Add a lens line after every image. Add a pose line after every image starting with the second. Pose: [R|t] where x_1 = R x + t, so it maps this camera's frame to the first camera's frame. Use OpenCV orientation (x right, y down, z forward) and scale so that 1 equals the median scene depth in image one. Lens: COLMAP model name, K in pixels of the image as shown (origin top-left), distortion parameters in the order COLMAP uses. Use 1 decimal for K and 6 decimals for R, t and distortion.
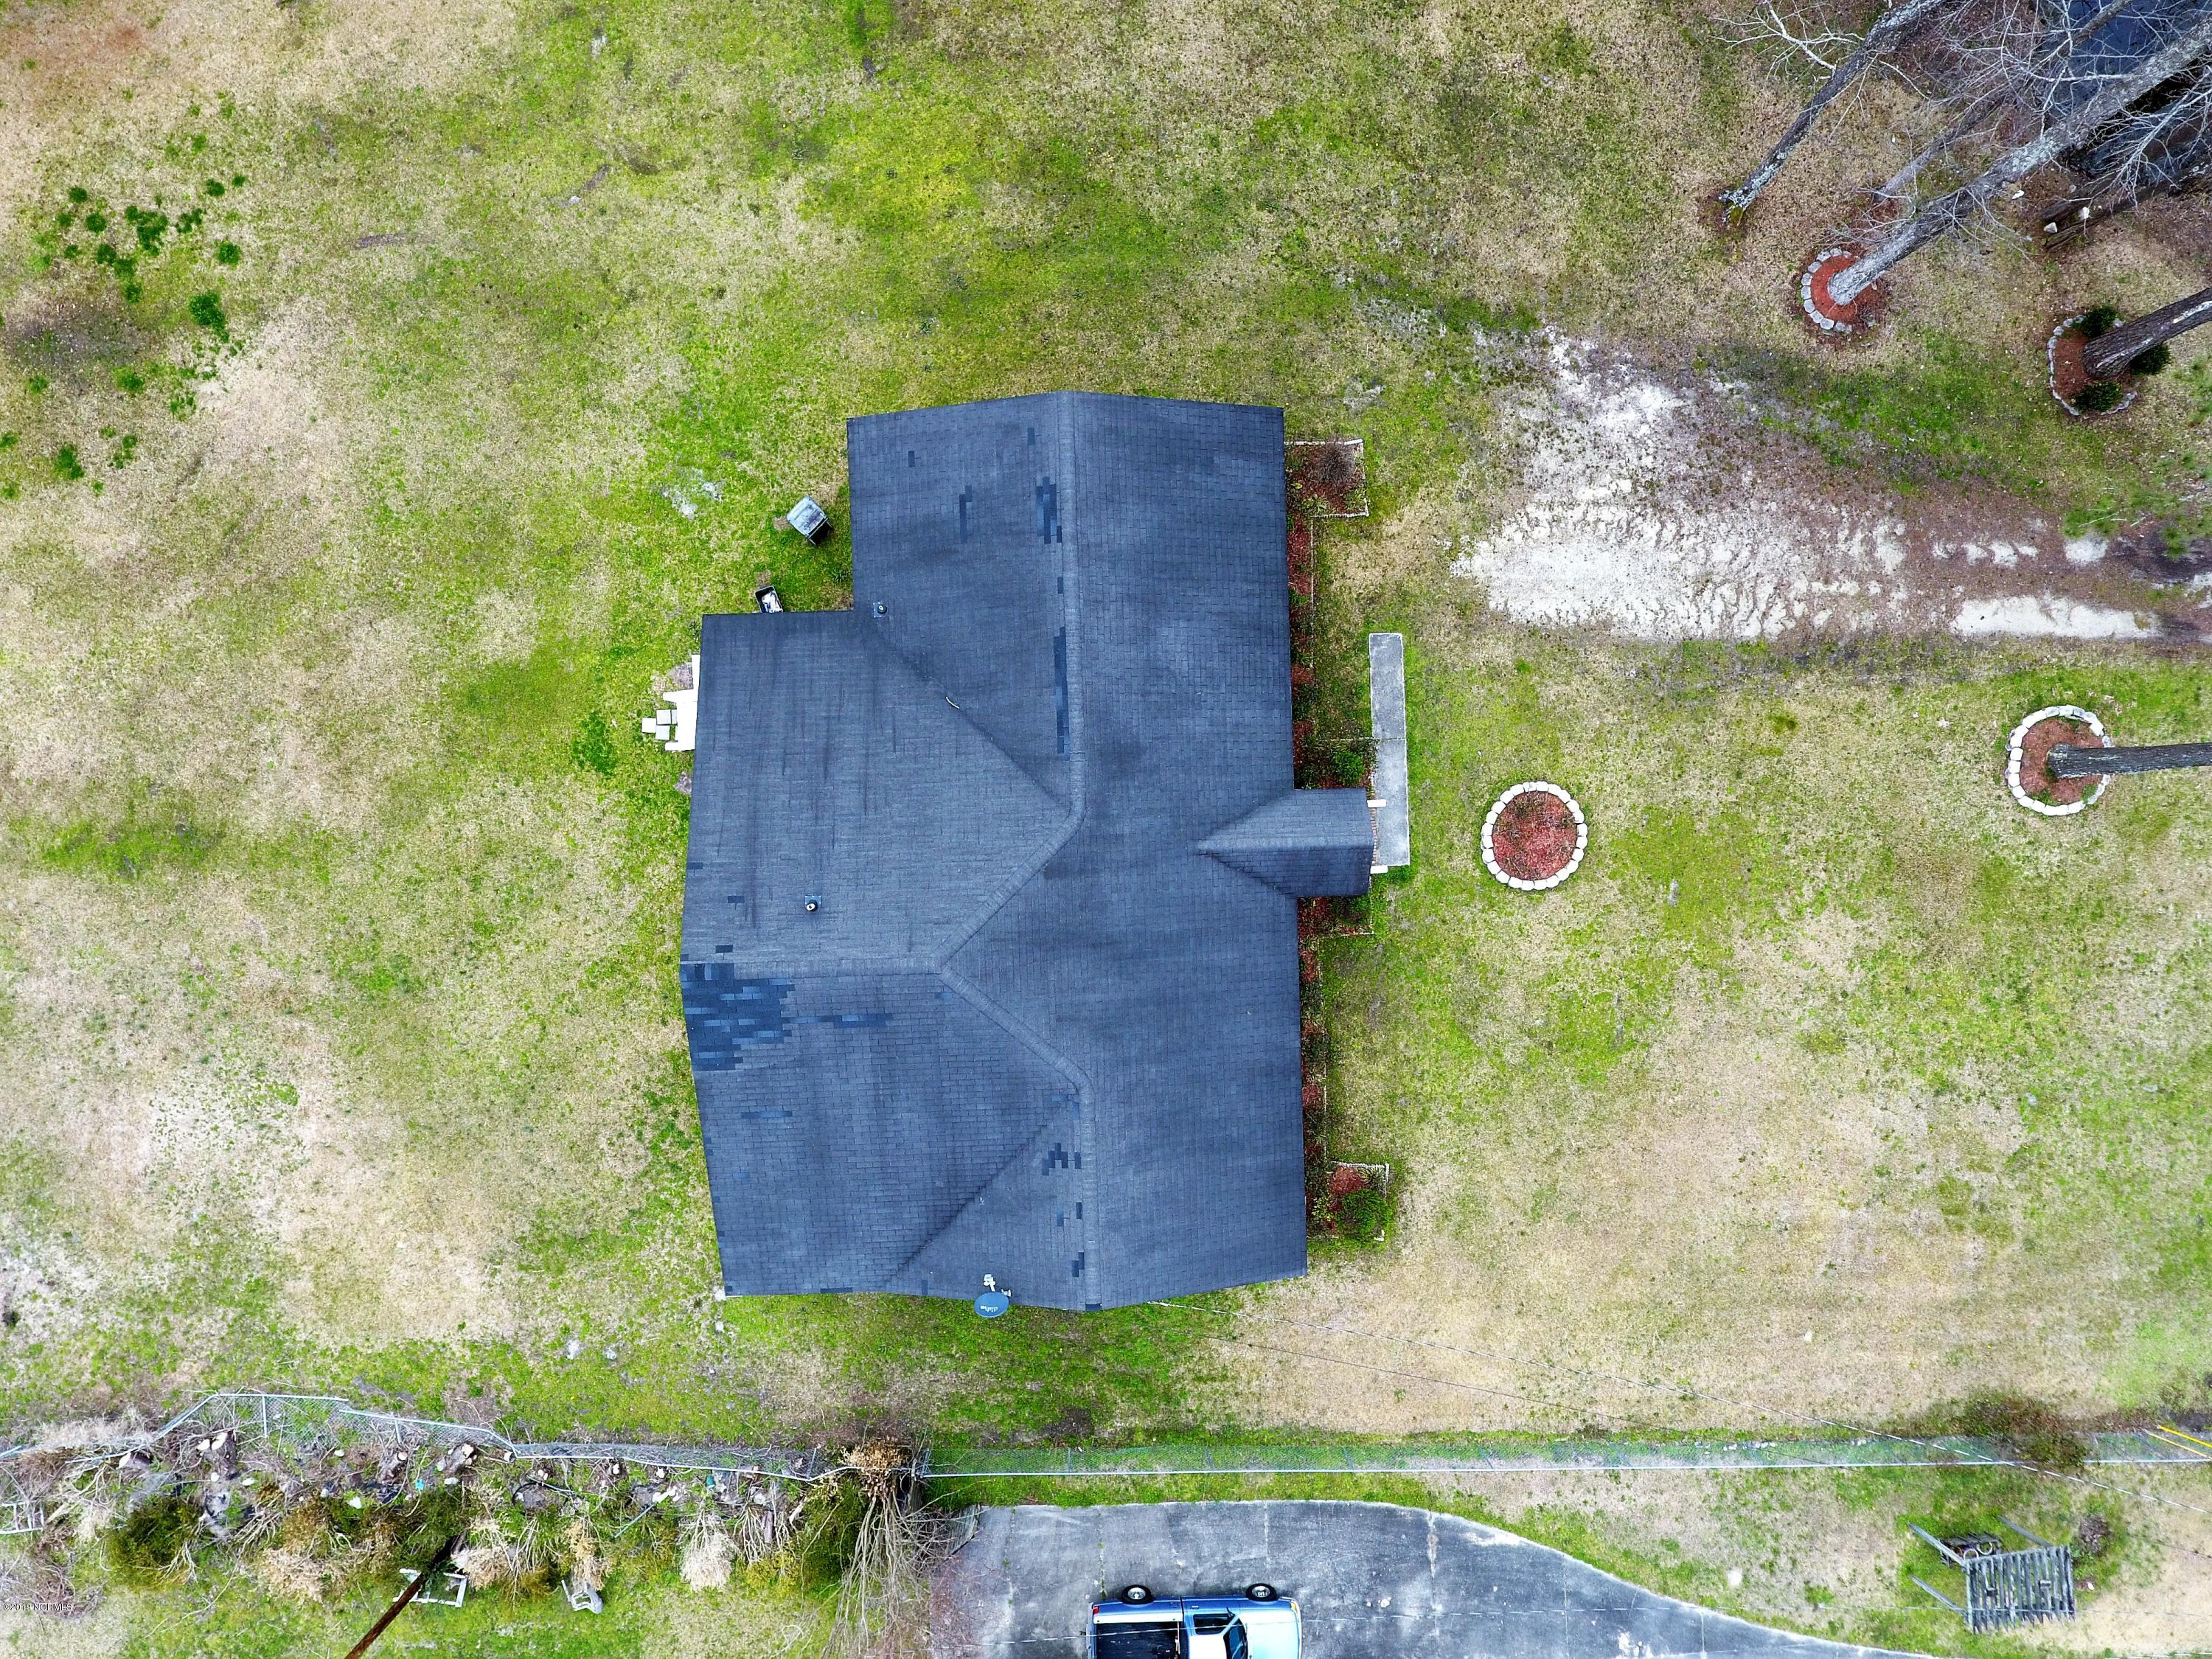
lens RADIAL K [[1291.8, 0, 1104.0], [0, 1291.8, 817.3], [0, 0, 1]] dist [-0.003061, -0.002251]
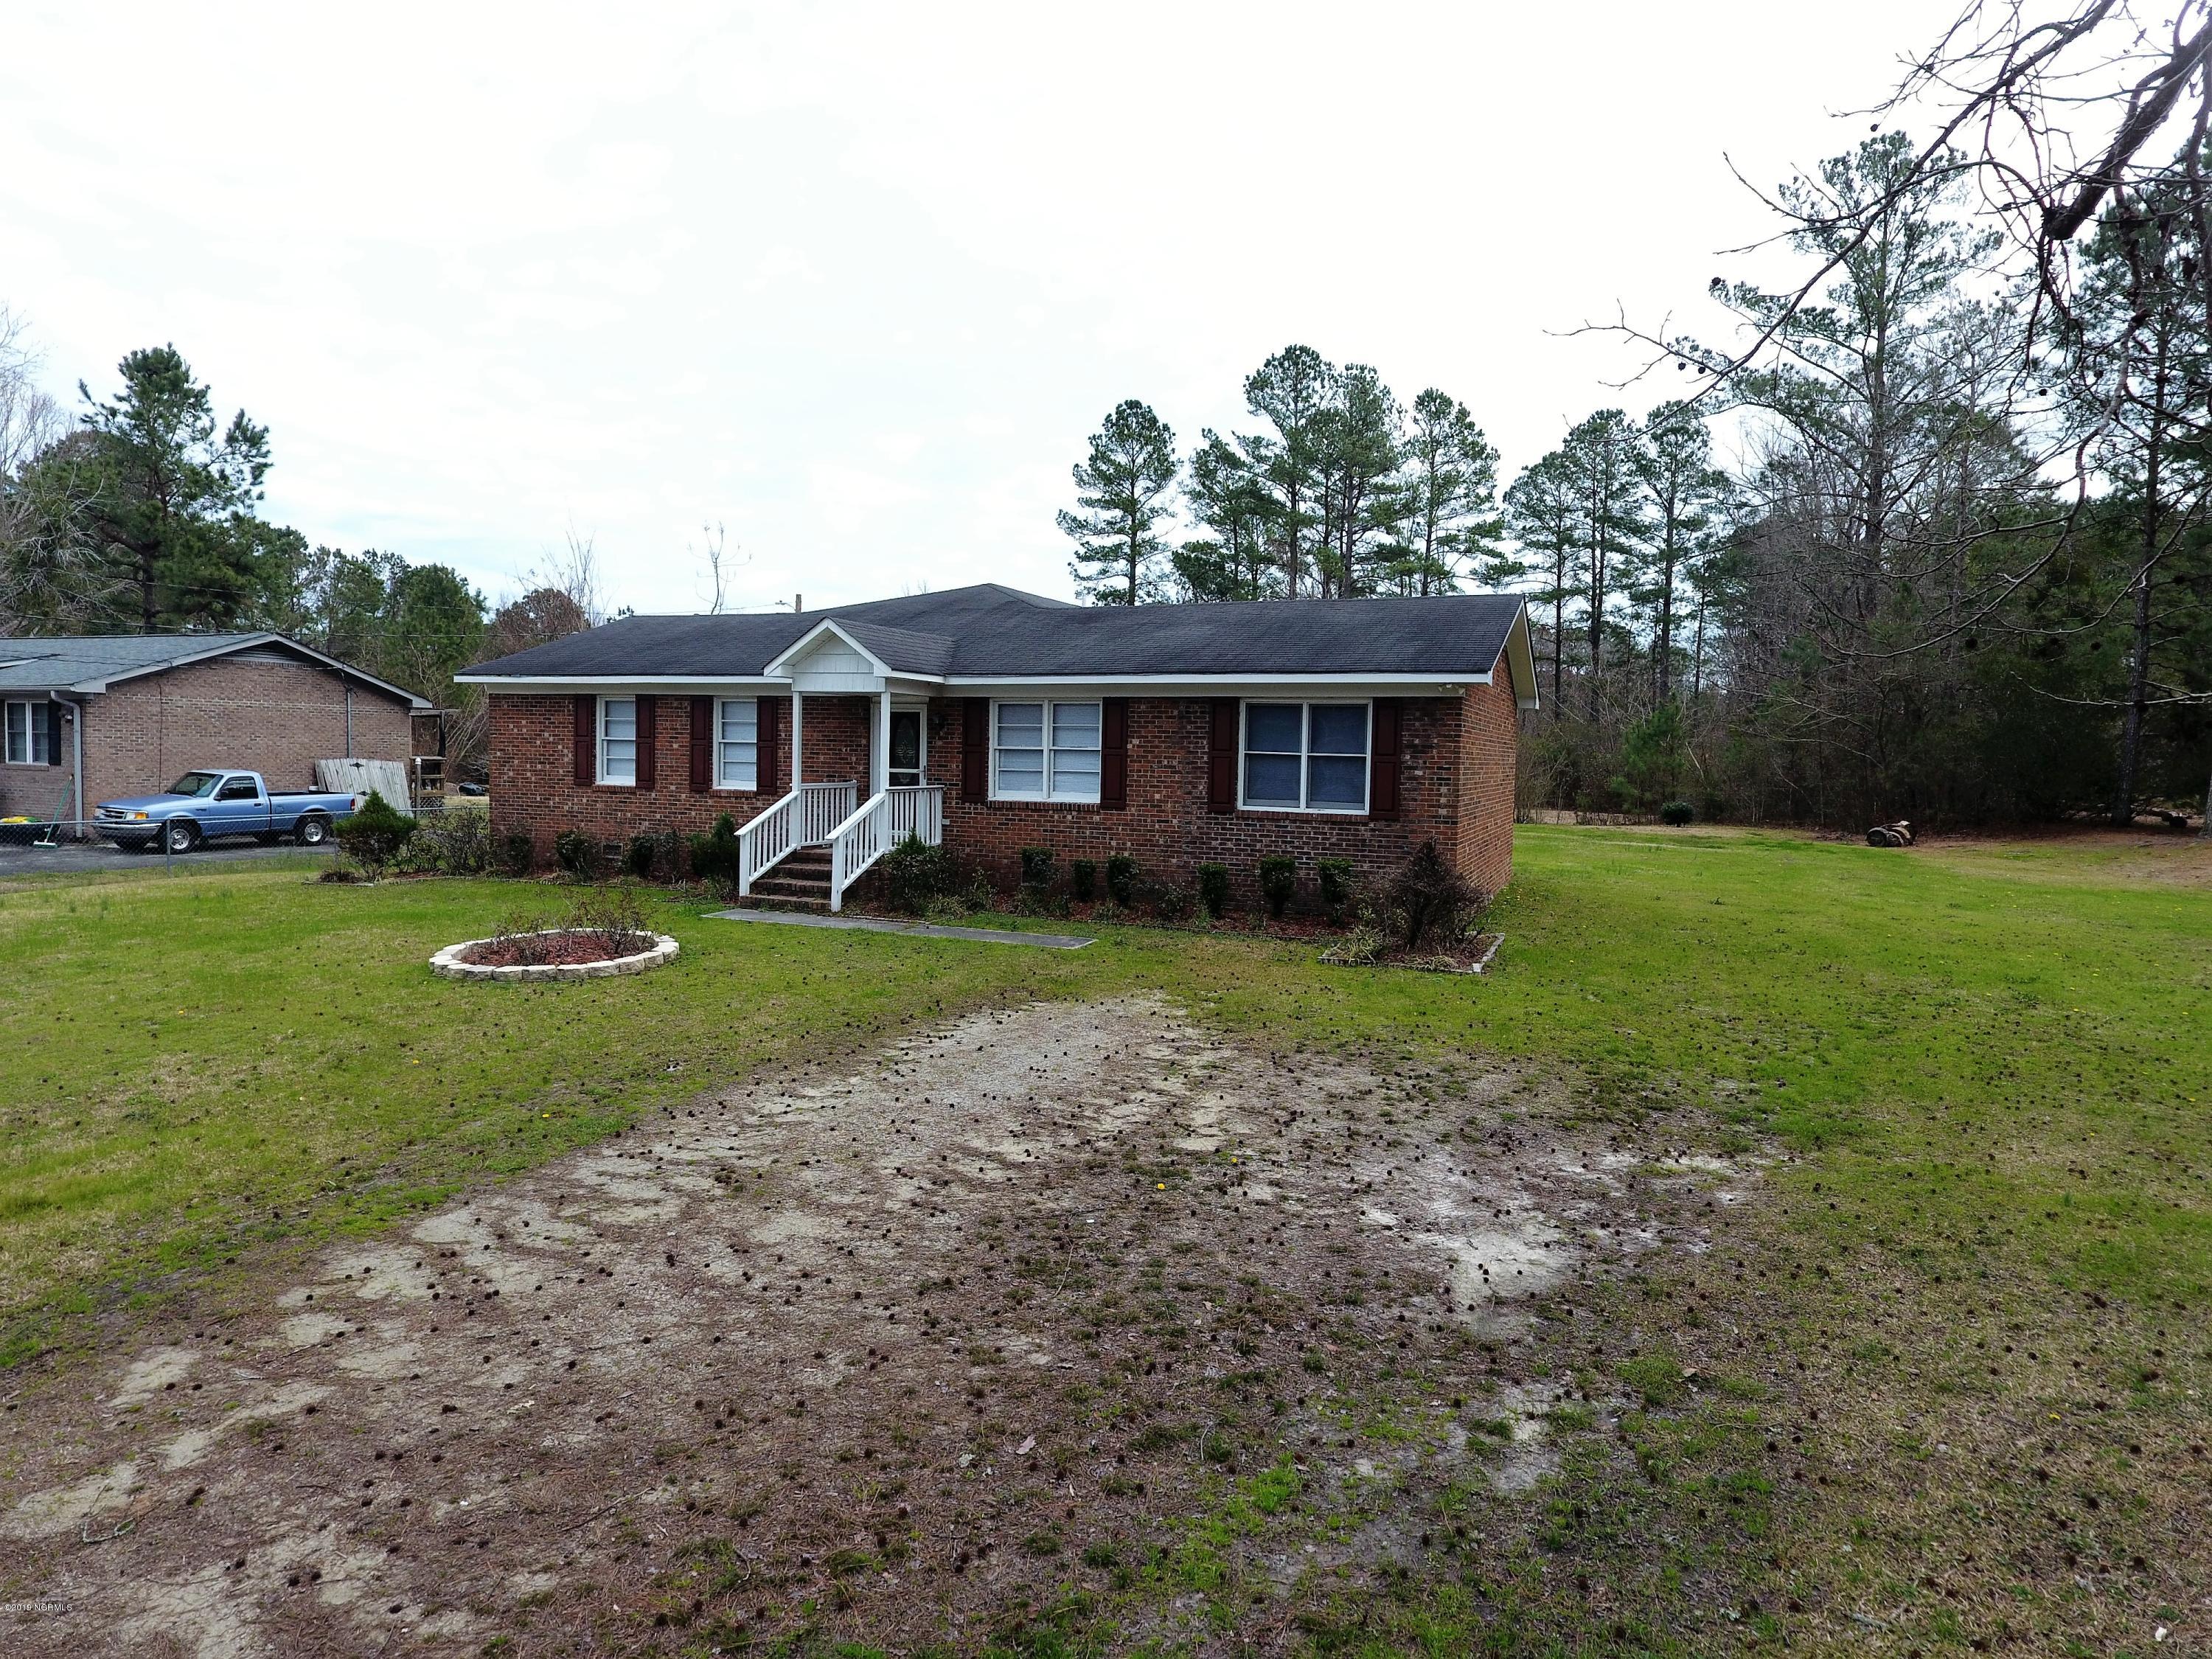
lens RADIAL K [[1287.3, 0, 1106.0], [0, 1287.3, 829.5], [0, 0, 1]] dist [-0.003318, -0.002003]
pose [[-0.408833, 0.024111, -0.912291, 0.670159], [-0.911500, -0.060063, 0.406891, -0.349782], [-0.044984, 0.997903, 0.046533, 0.914804]]
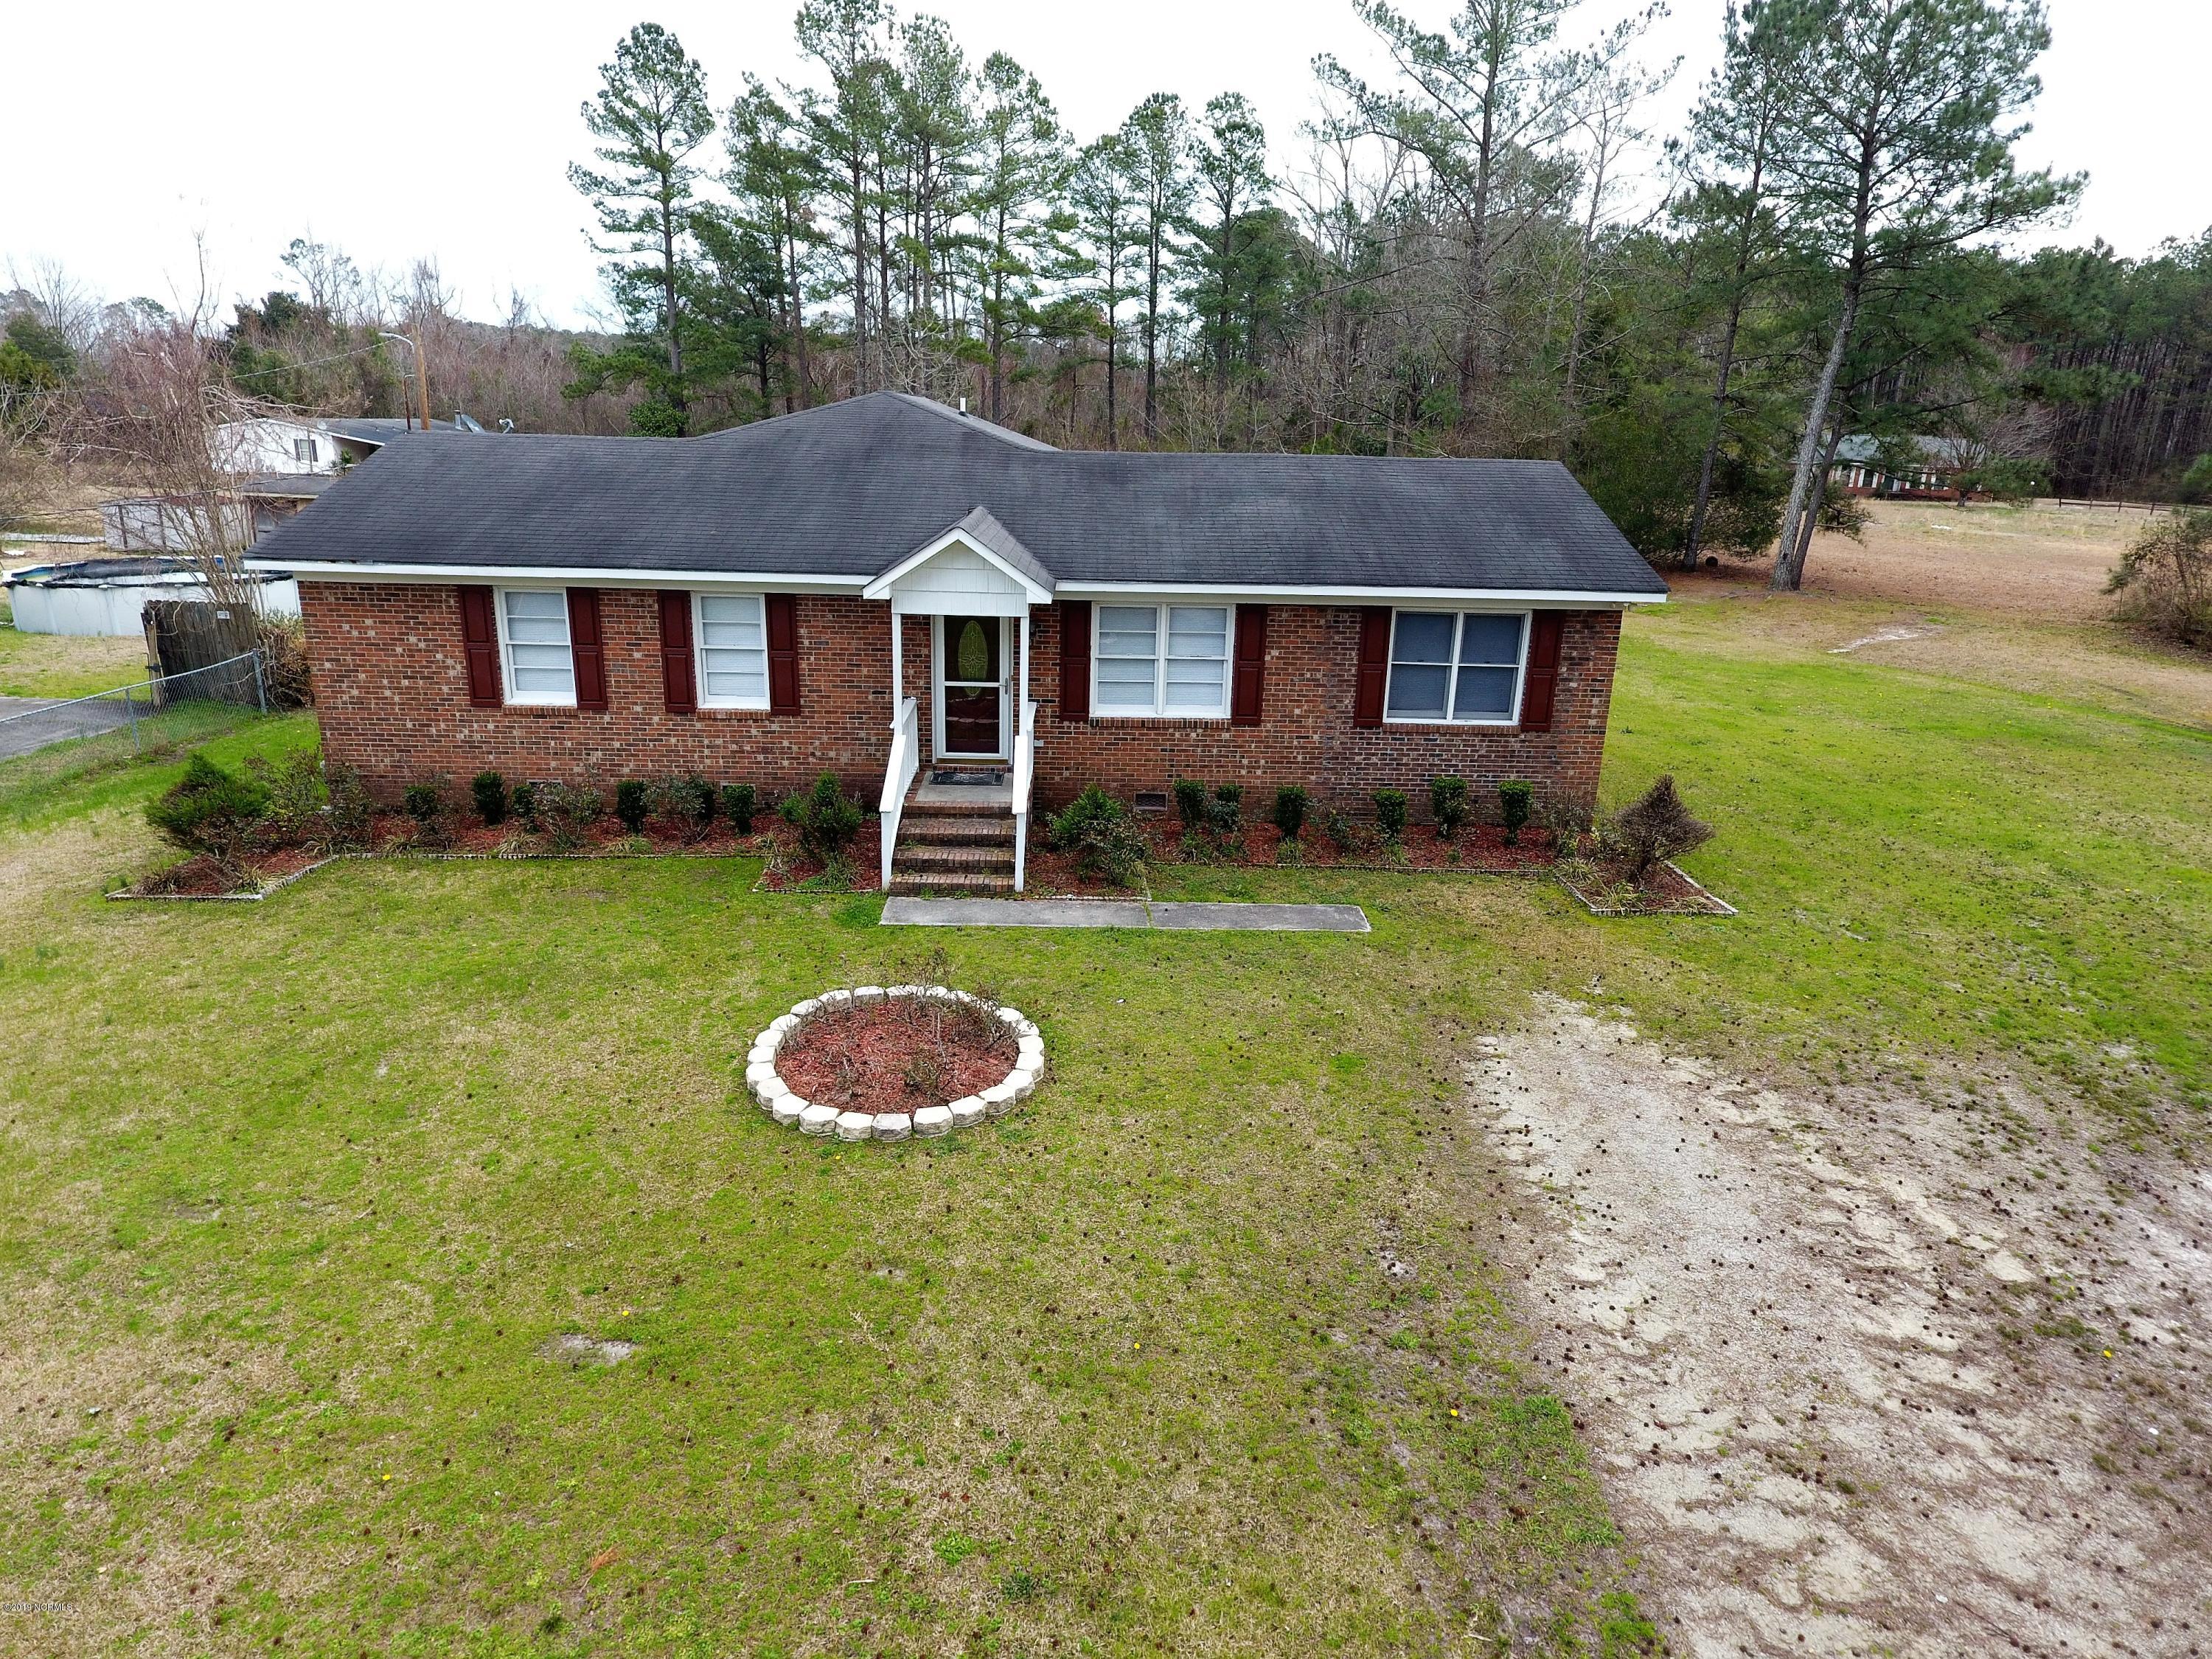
lens RADIAL K [[1291.8, 0, 1104.0], [0, 1291.8, 817.3], [0, 0, 1]] dist [-0.003061, -0.002251]
pose [[-0.006494, 0.265674, -0.964041, 0.665383], [-0.999106, -0.041998, -0.004843, -0.039819], [-0.041775, 0.963148, 0.265709, 0.824582]]
